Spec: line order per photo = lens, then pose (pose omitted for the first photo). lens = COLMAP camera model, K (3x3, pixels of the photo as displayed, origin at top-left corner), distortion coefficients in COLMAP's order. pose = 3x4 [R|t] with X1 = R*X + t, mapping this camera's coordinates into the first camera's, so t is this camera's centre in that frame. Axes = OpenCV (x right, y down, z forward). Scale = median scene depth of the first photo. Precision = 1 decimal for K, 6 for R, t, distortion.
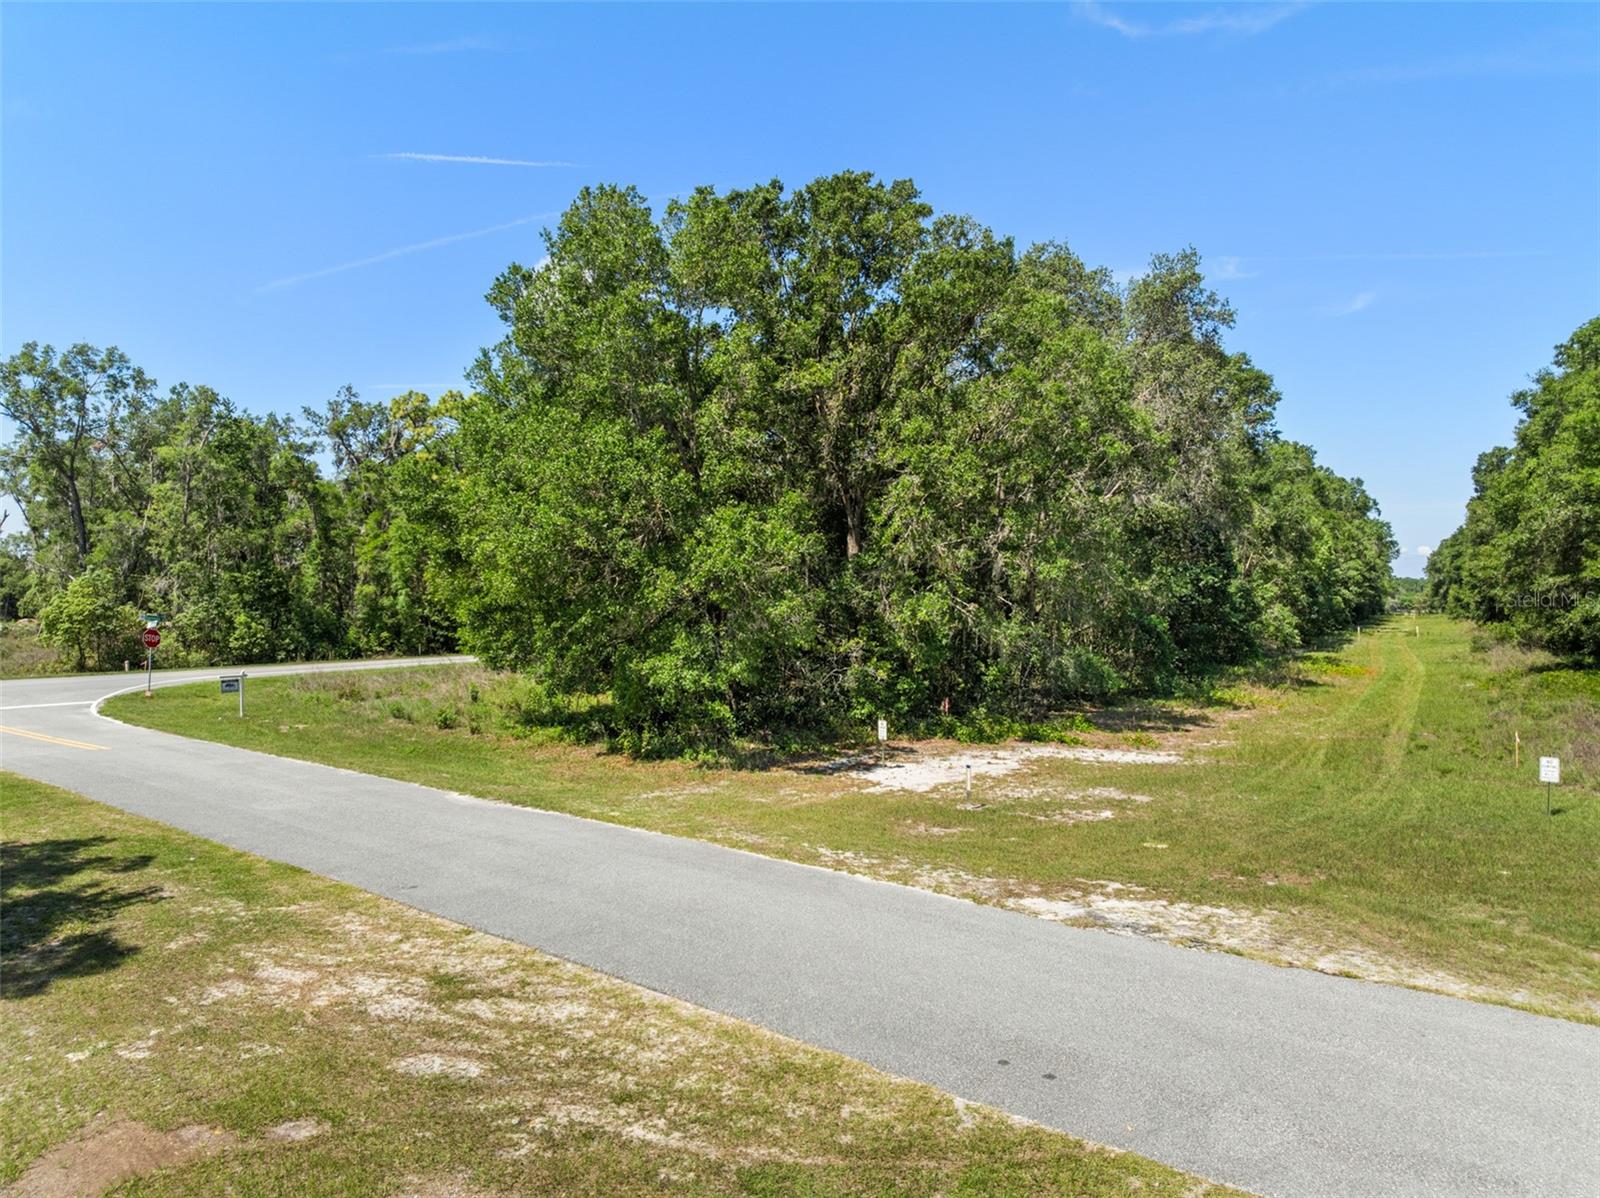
lens RADIAL K [[1141.0, 0, 802.6], [0, 1141.0, 581.9], [0, 0, 1]] dist [-0.039179, 0.008556]
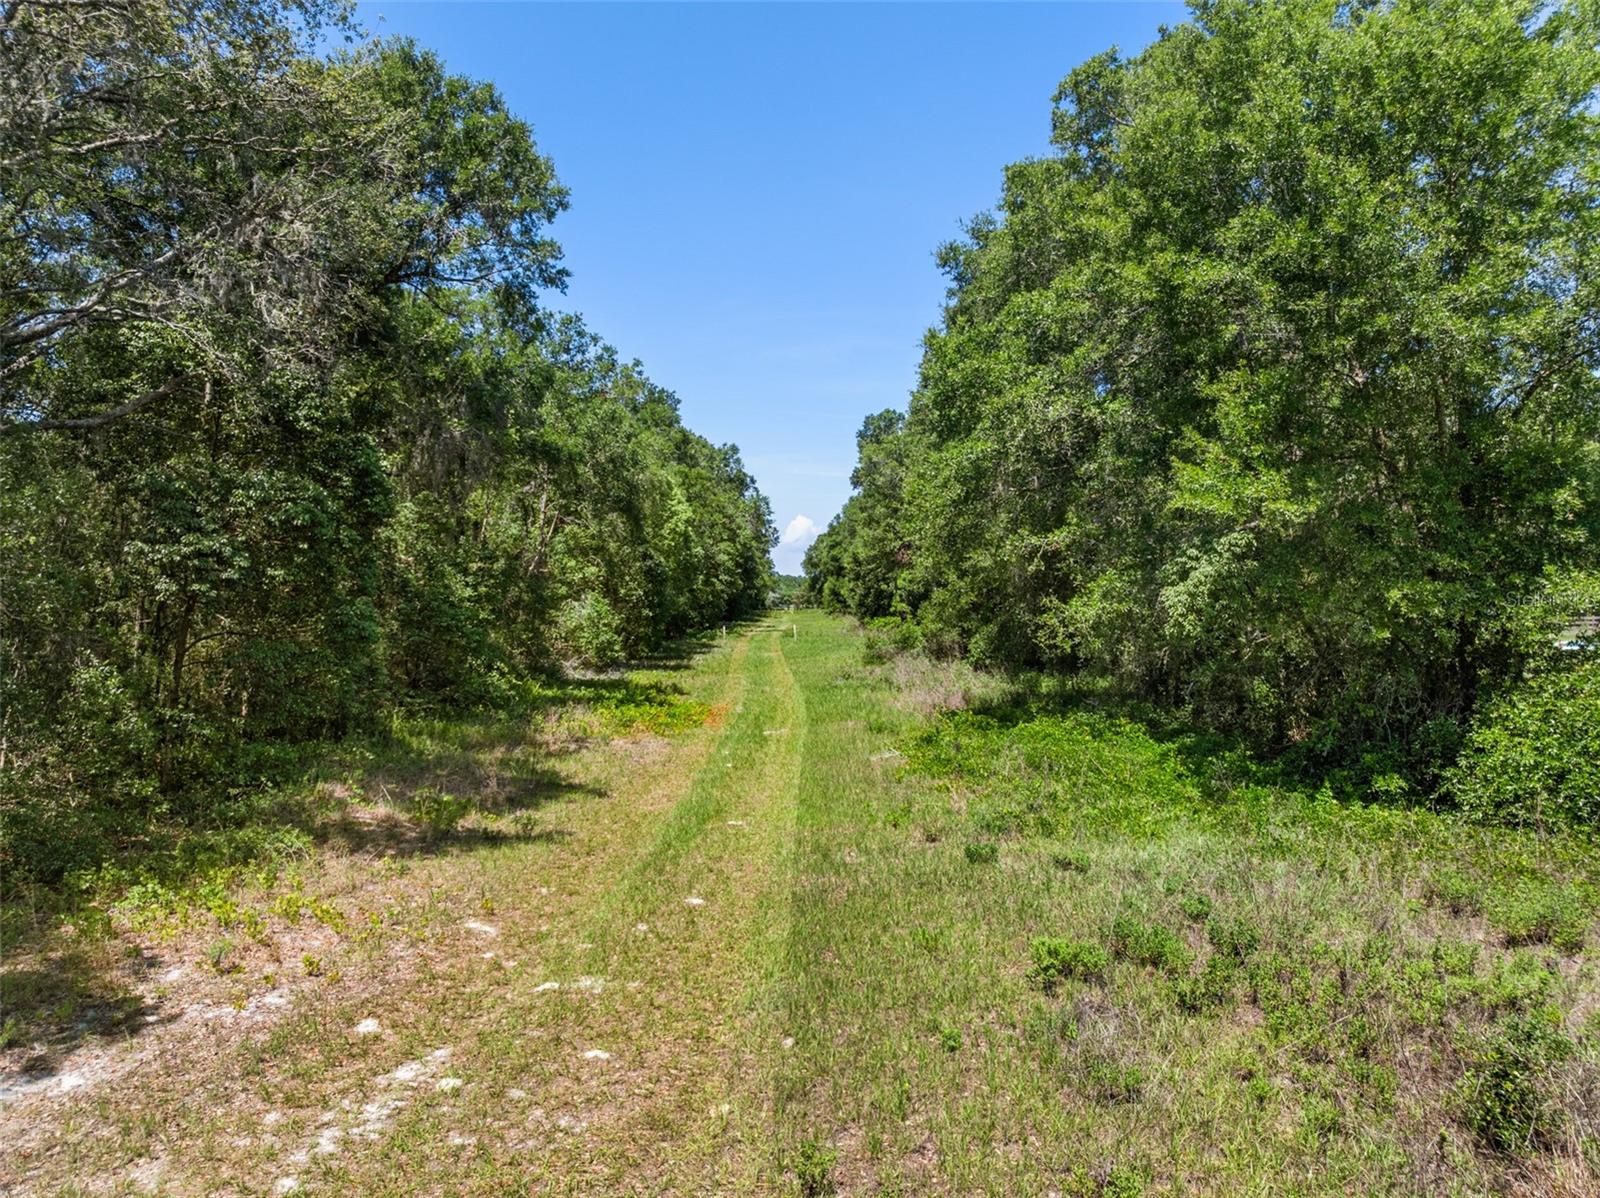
lens RADIAL K [[1141.0, 0, 802.6], [0, 1141.0, 581.9], [0, 0, 1]] dist [-0.039179, 0.008556]
pose [[0.875366, 0.005361, 0.483431, 0.193841], [-0.006800, 0.999976, 0.001223, 0.010186], [-0.483413, -0.004358, 0.875382, 0.354589]]
